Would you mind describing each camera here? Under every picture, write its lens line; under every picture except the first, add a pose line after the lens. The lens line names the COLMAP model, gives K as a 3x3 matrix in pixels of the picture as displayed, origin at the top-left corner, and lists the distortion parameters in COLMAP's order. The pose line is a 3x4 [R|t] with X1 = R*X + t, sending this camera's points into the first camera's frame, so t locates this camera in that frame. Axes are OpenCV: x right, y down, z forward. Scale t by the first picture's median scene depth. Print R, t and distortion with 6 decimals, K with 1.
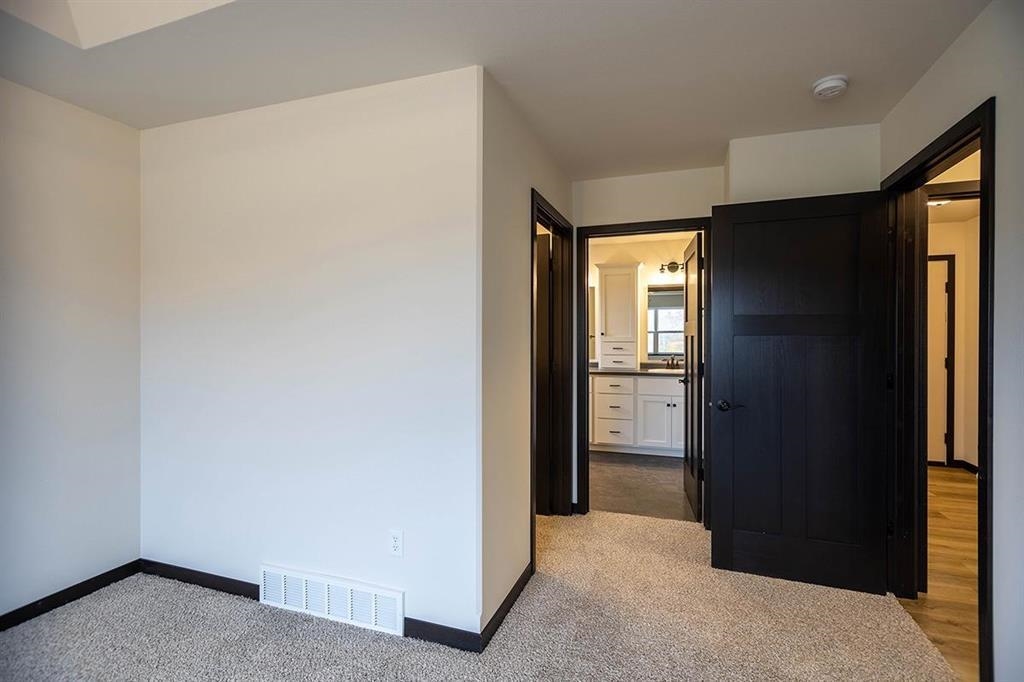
lens RADIAL K [[472.3, 0, 510.5], [0, 472.3, 332.7], [0, 0, 1]] dist [0.002603, 0.000253]
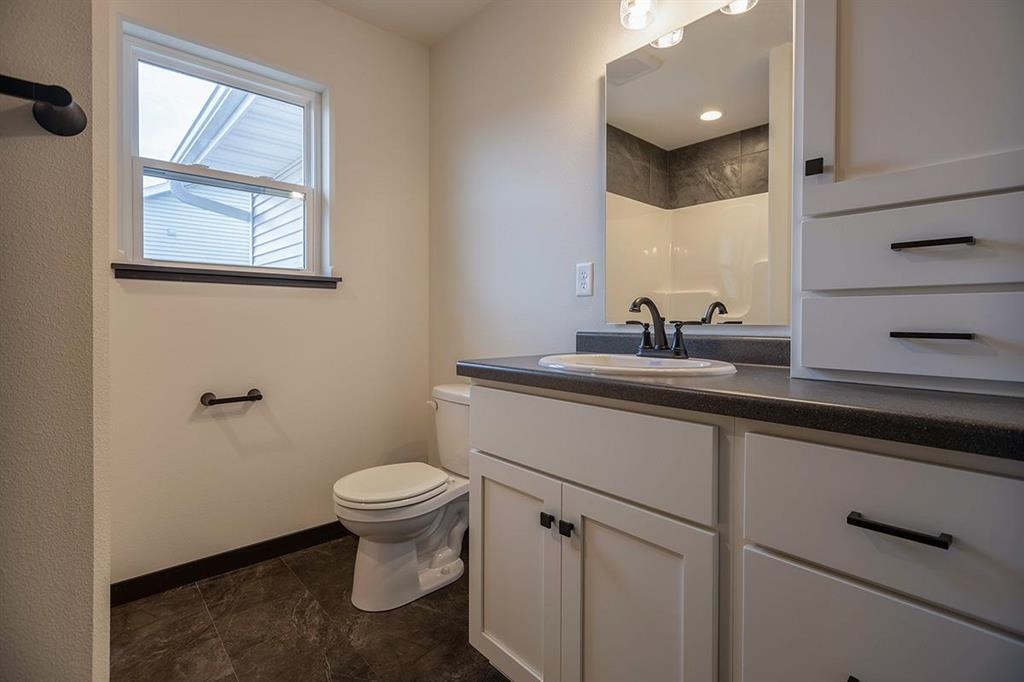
lens RADIAL K [[472.3, 0, 527.2], [0, 472.3, 321.1], [0, 0, 1]] dist [0.002603, 0.000253]
pose [[0.888700, 0.010634, -0.458366, 0.183754], [-0.010025, 0.999943, 0.003762, 0.058210], [0.458379, 0.001252, 0.888756, 0.818312]]
